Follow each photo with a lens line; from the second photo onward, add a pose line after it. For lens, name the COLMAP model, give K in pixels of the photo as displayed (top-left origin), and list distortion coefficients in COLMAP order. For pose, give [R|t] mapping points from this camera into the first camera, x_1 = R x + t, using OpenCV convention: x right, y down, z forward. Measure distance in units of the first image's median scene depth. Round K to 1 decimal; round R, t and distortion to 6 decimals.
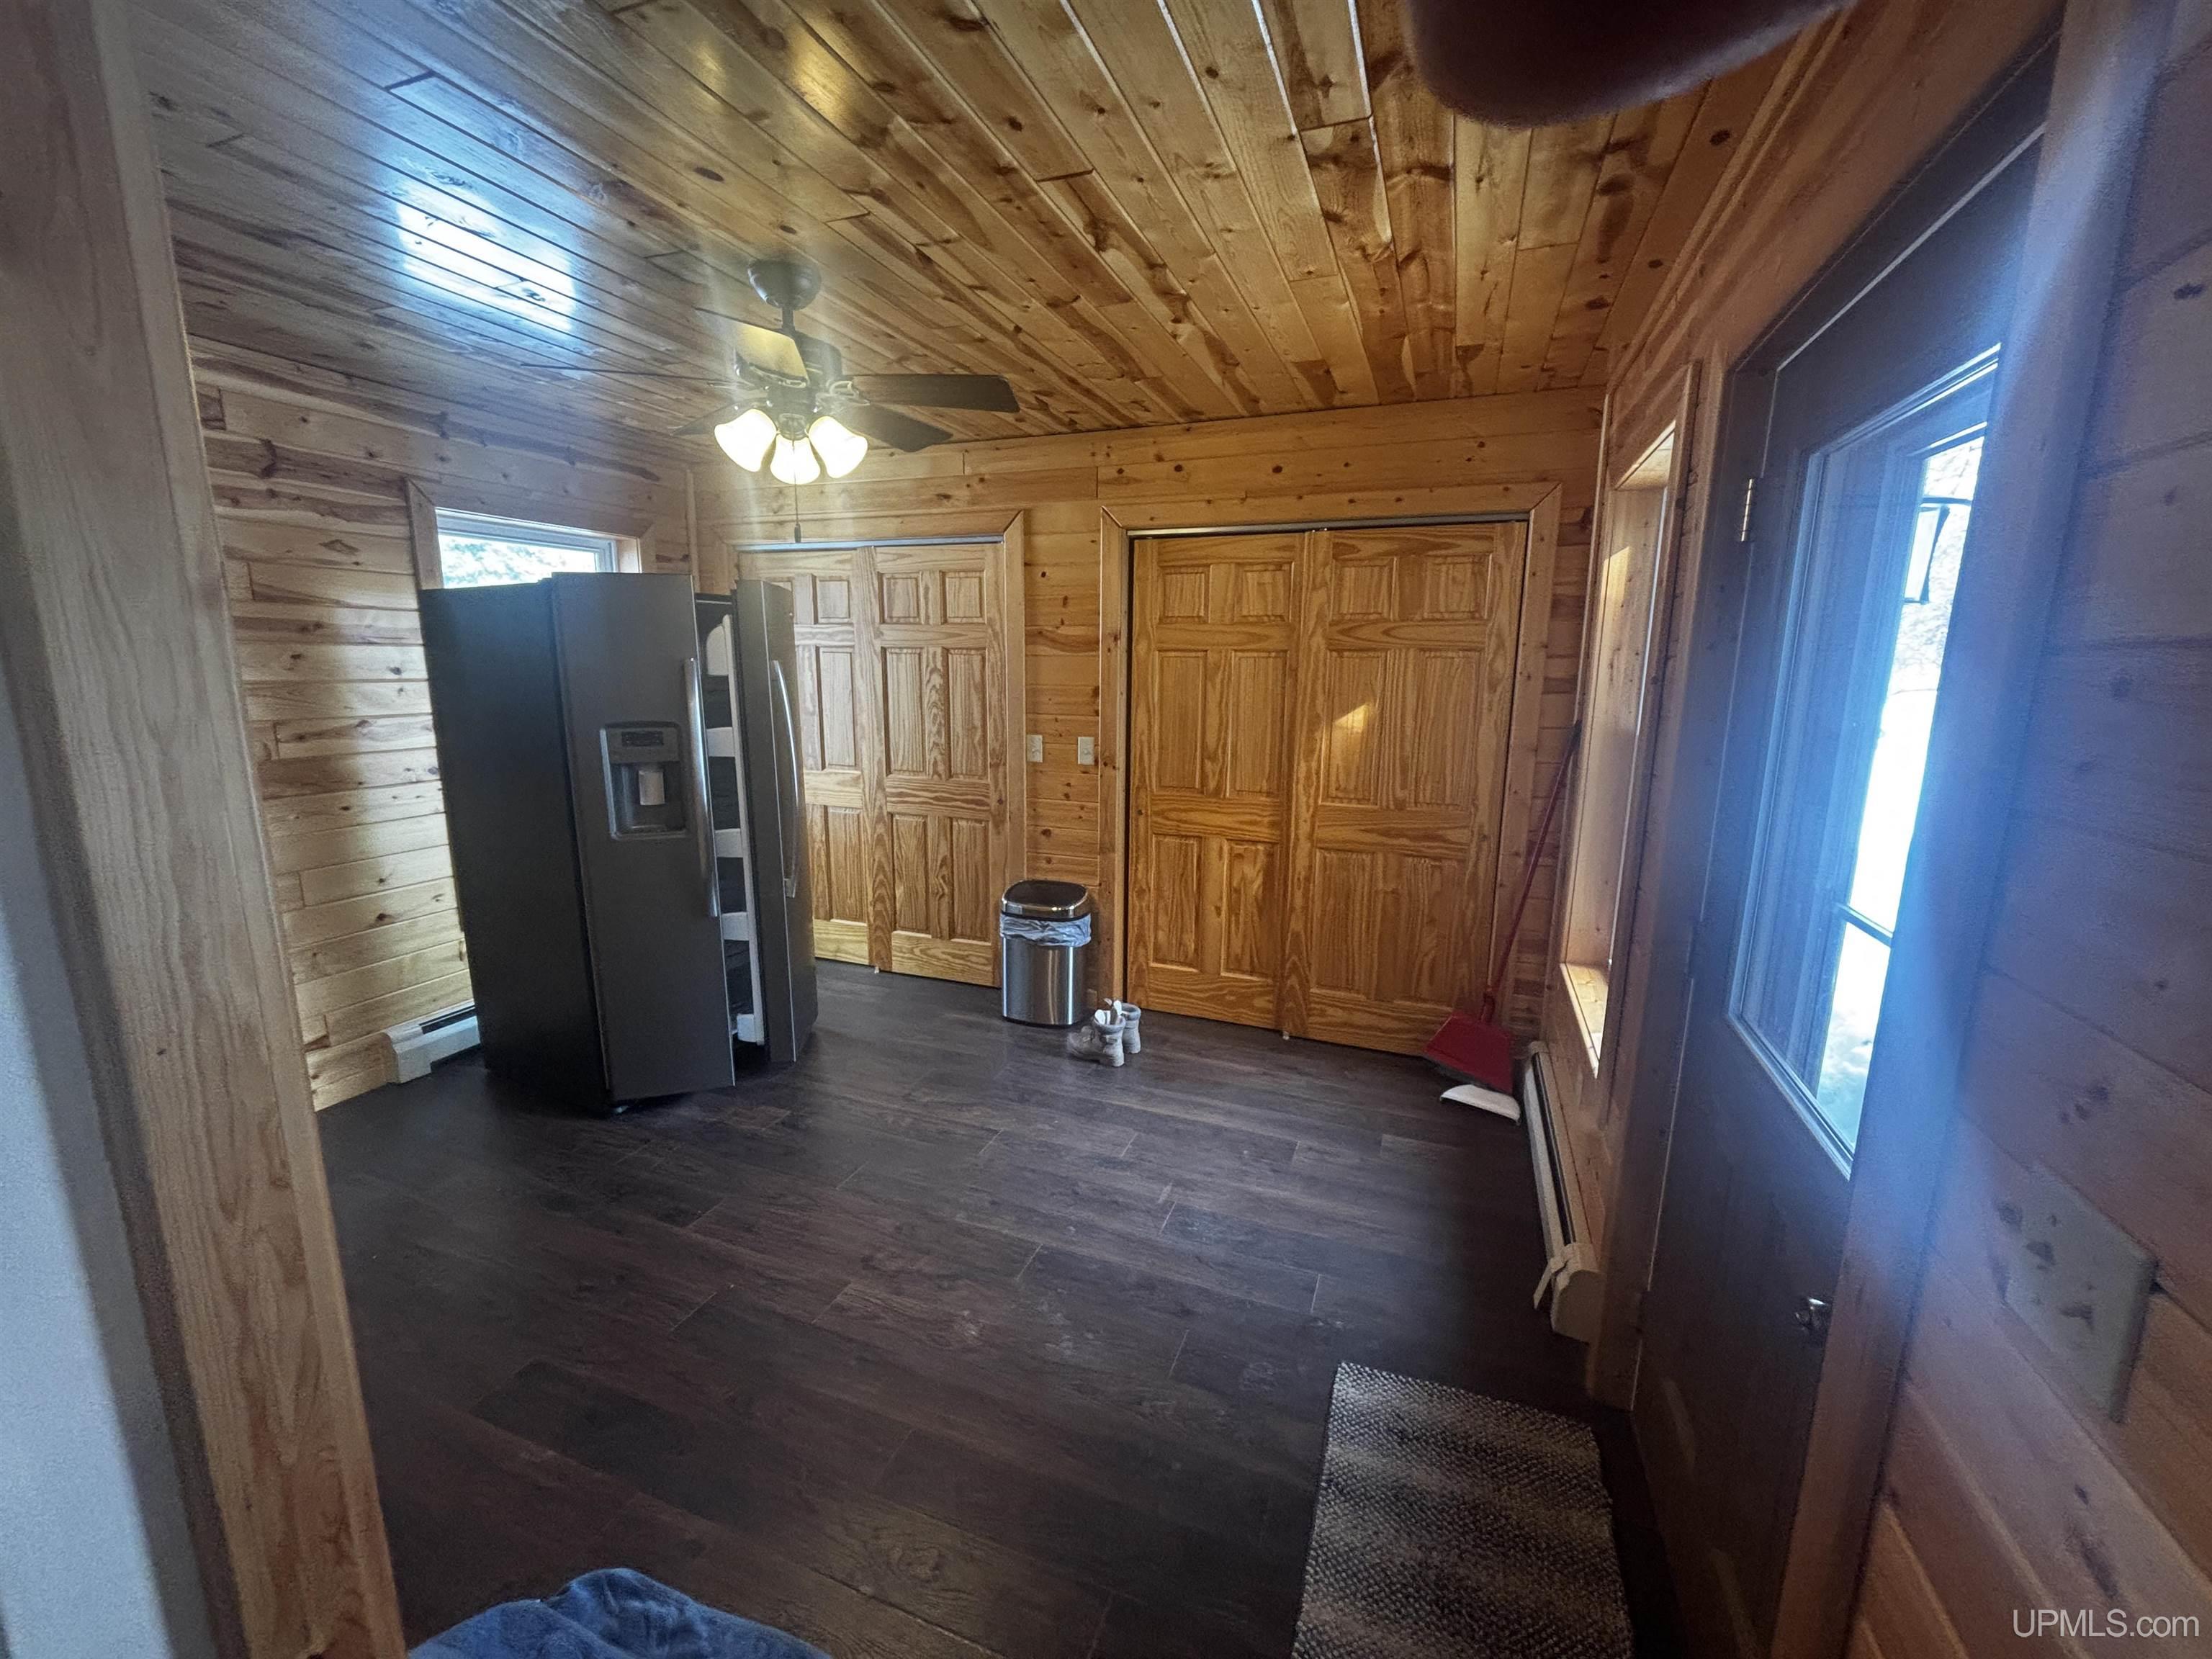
lens RADIAL K [[891.3, 0, 1108.8], [0, 891.3, 836.2], [0, 0, 1]] dist [0.001999, -0.001667]
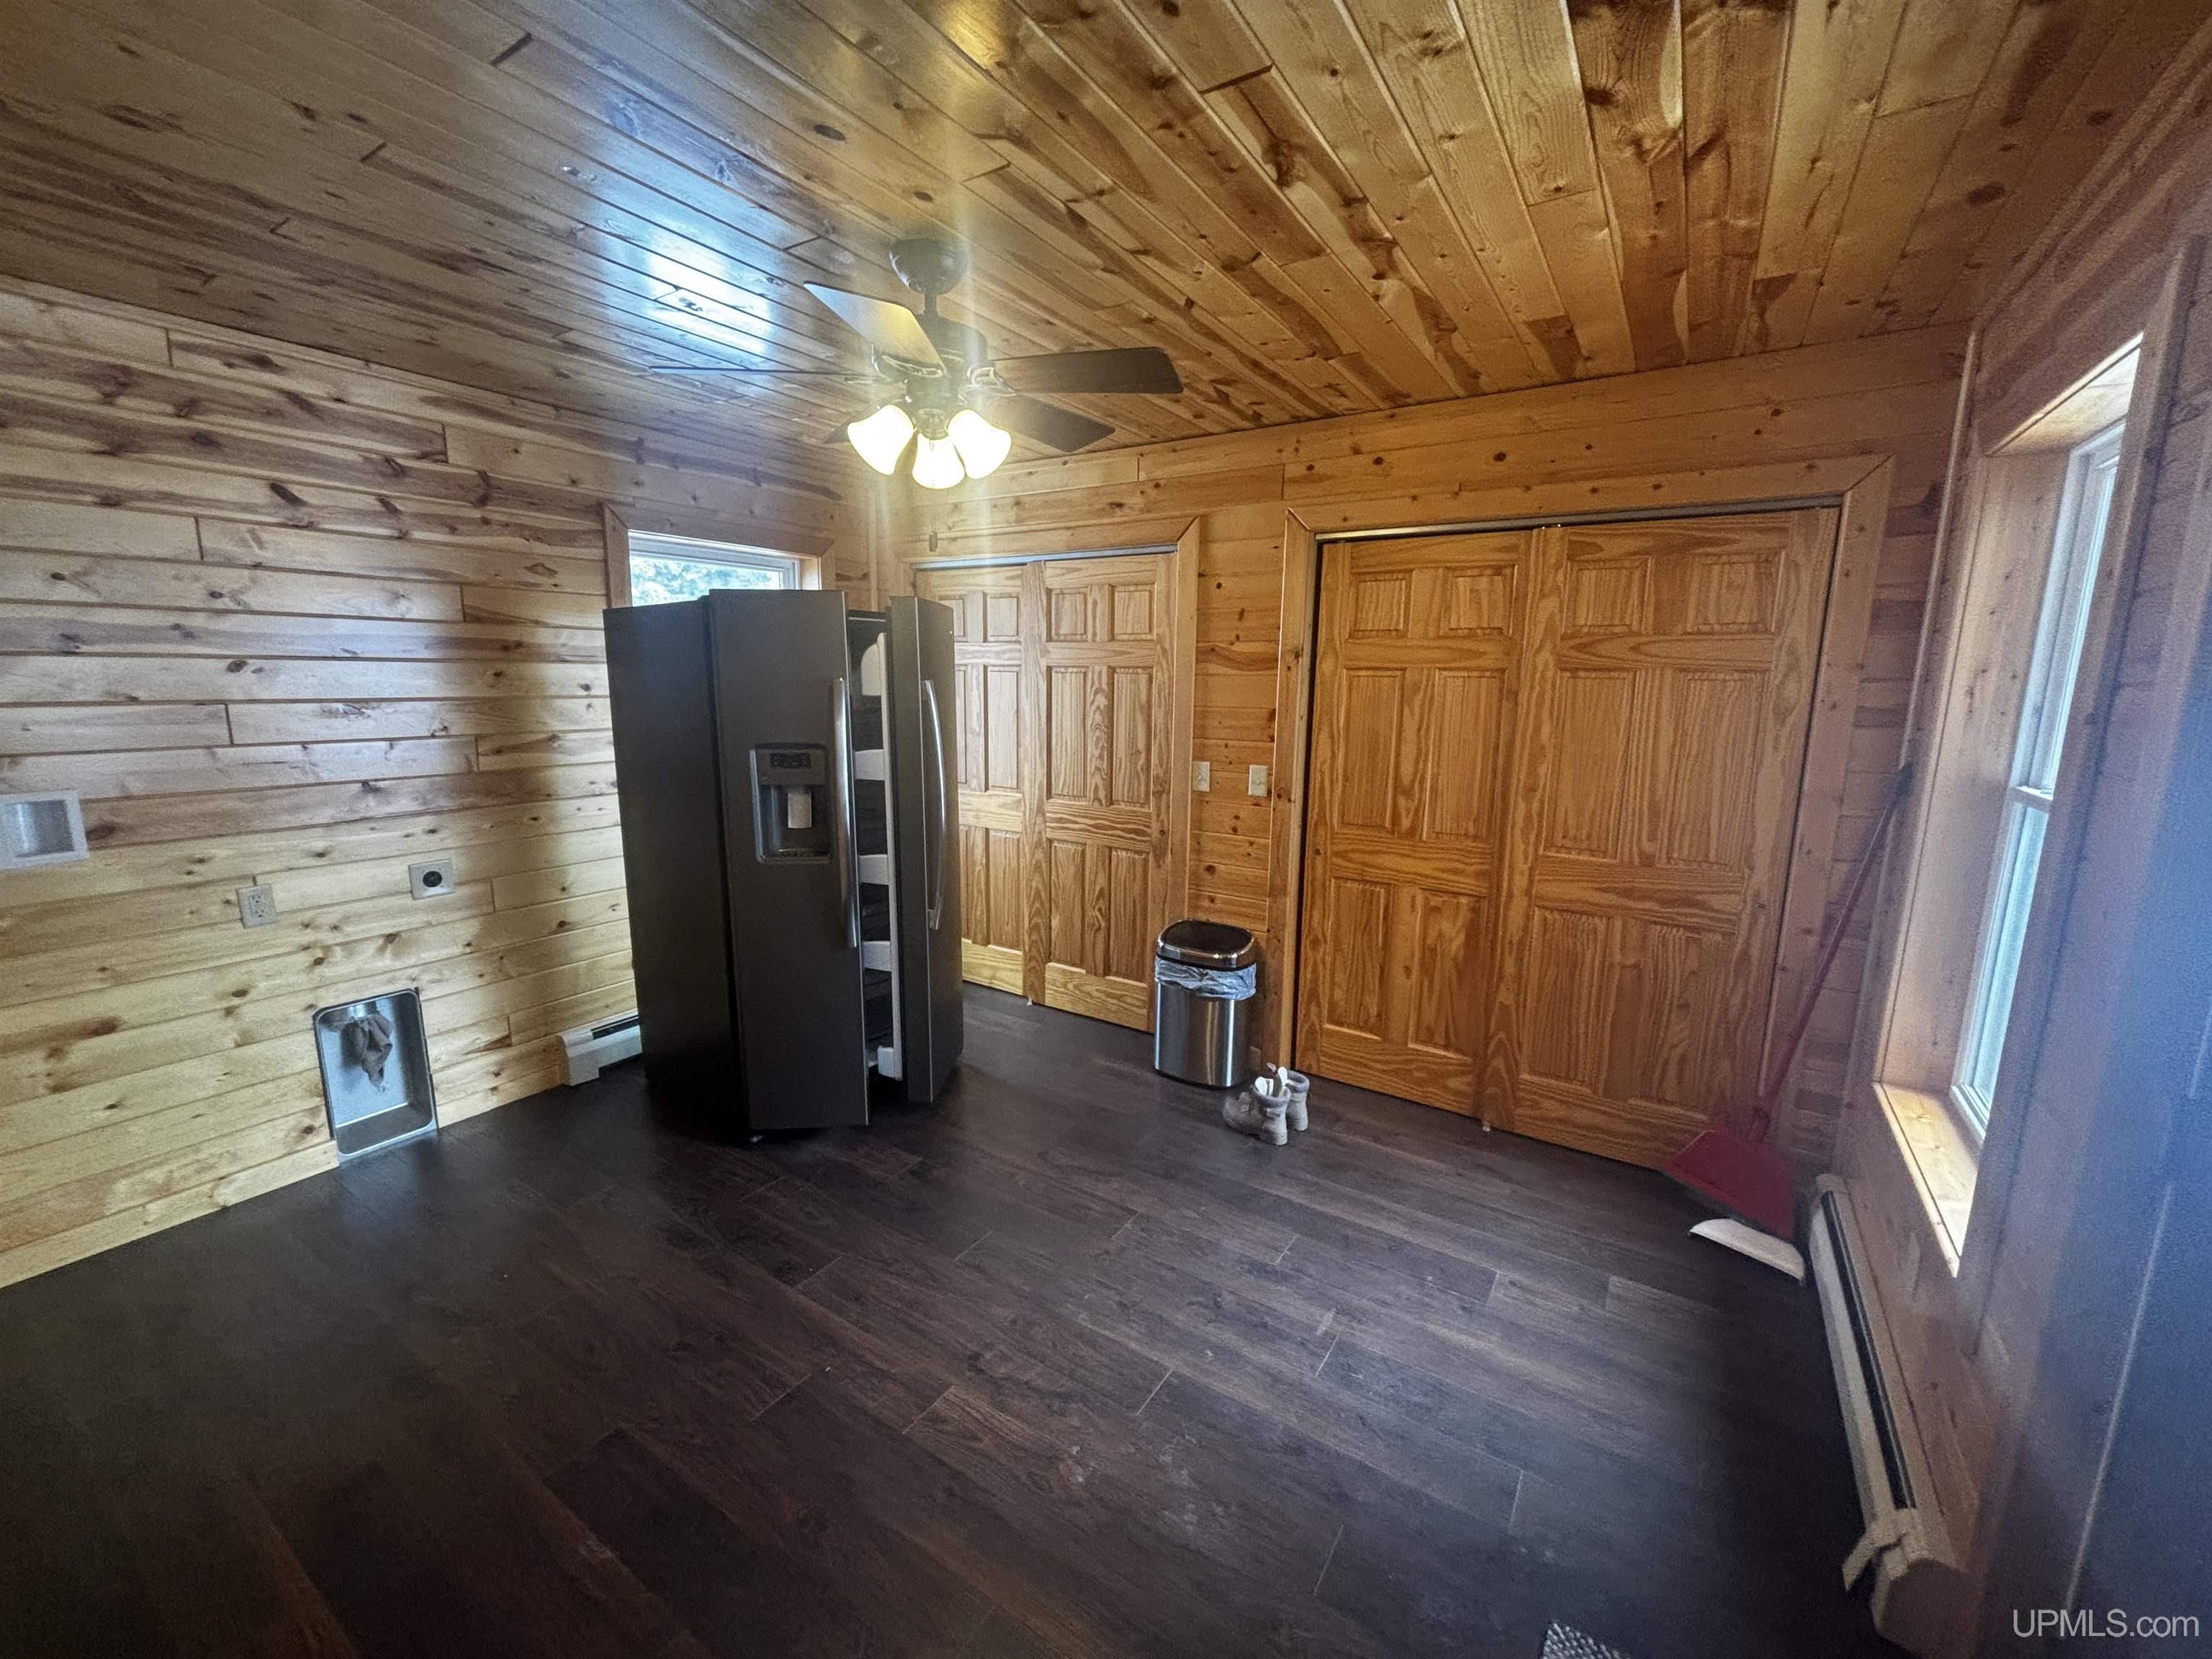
lens RADIAL K [[891.3, 0, 1111.2], [0, 891.3, 831.9], [0, 0, 1]] dist [0.001999, -0.001667]
pose [[0.978424, 0.039339, -0.202826, 0.015448], [-0.043846, 0.998880, -0.017776, -0.026640], [0.201900, 0.026286, 0.979053, 0.113762]]
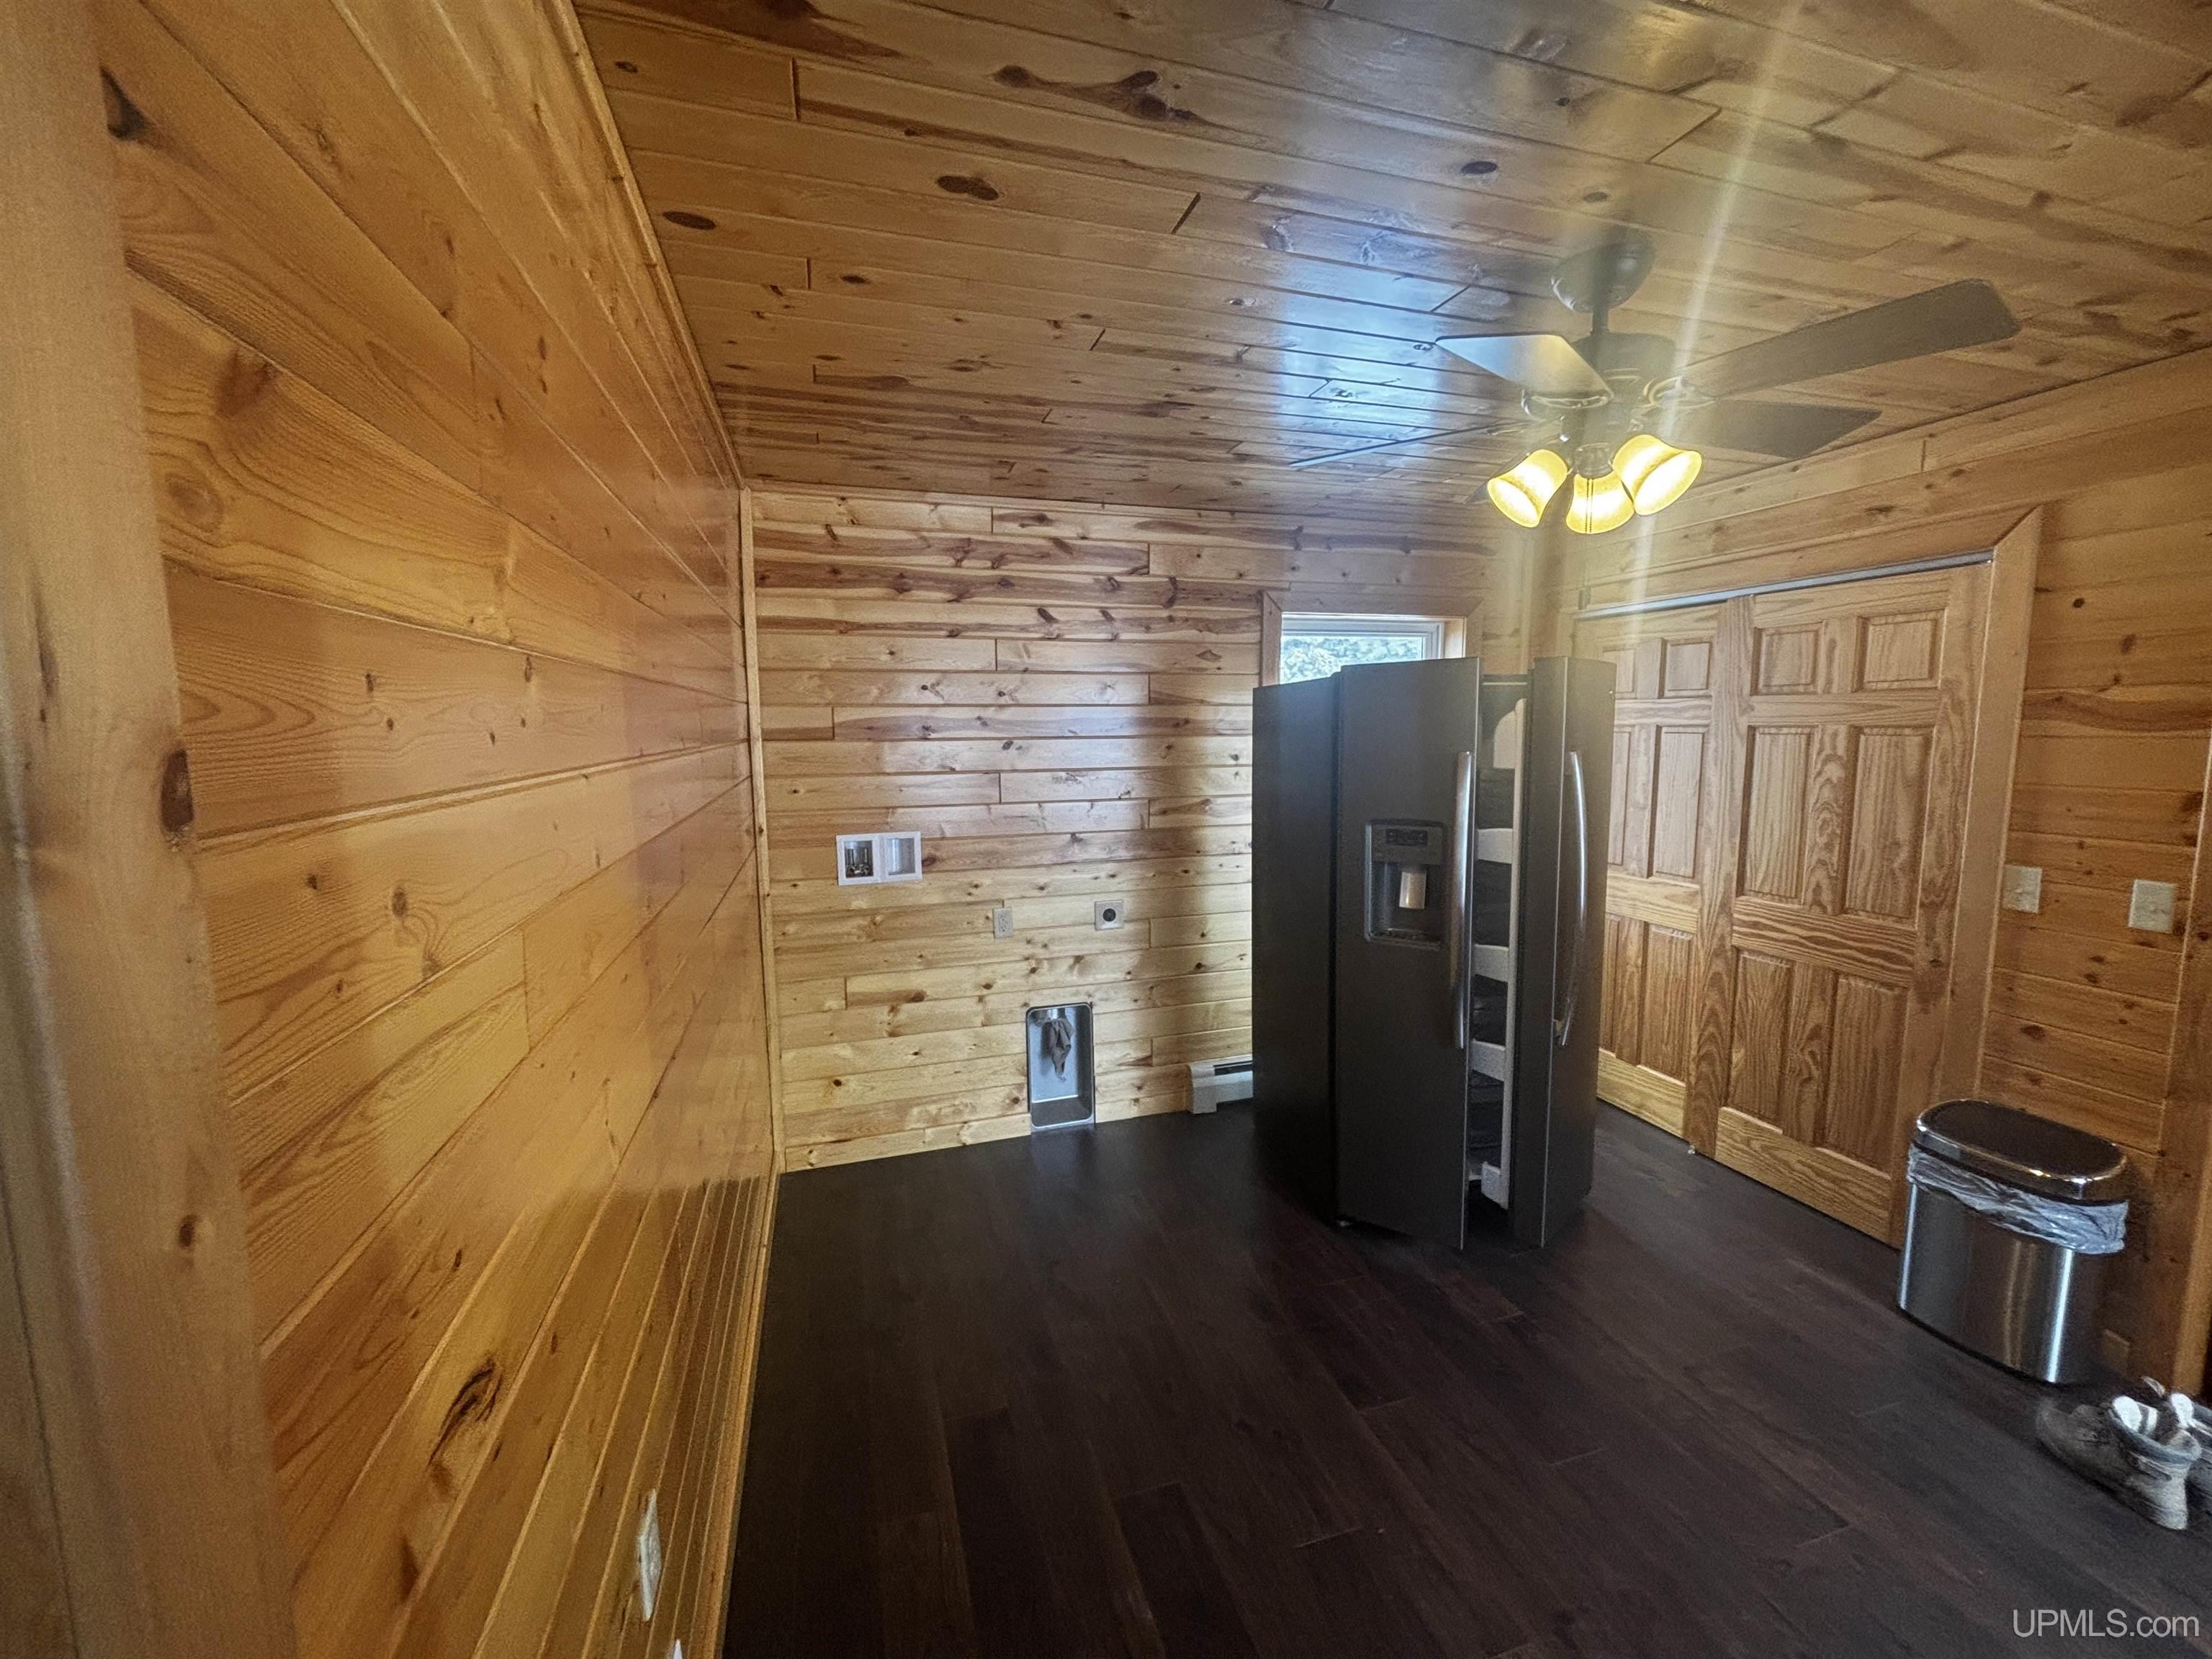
lens RADIAL K [[891.3, 0, 1106.1], [0, 891.3, 828.7], [0, 0, 1]] dist [0.001999, -0.001667]
pose [[0.616773, 0.074626, -0.783596, 0.005038], [-0.136216, 0.990596, -0.012877, -0.057306], [0.775266, 0.114680, 0.621138, 0.170496]]
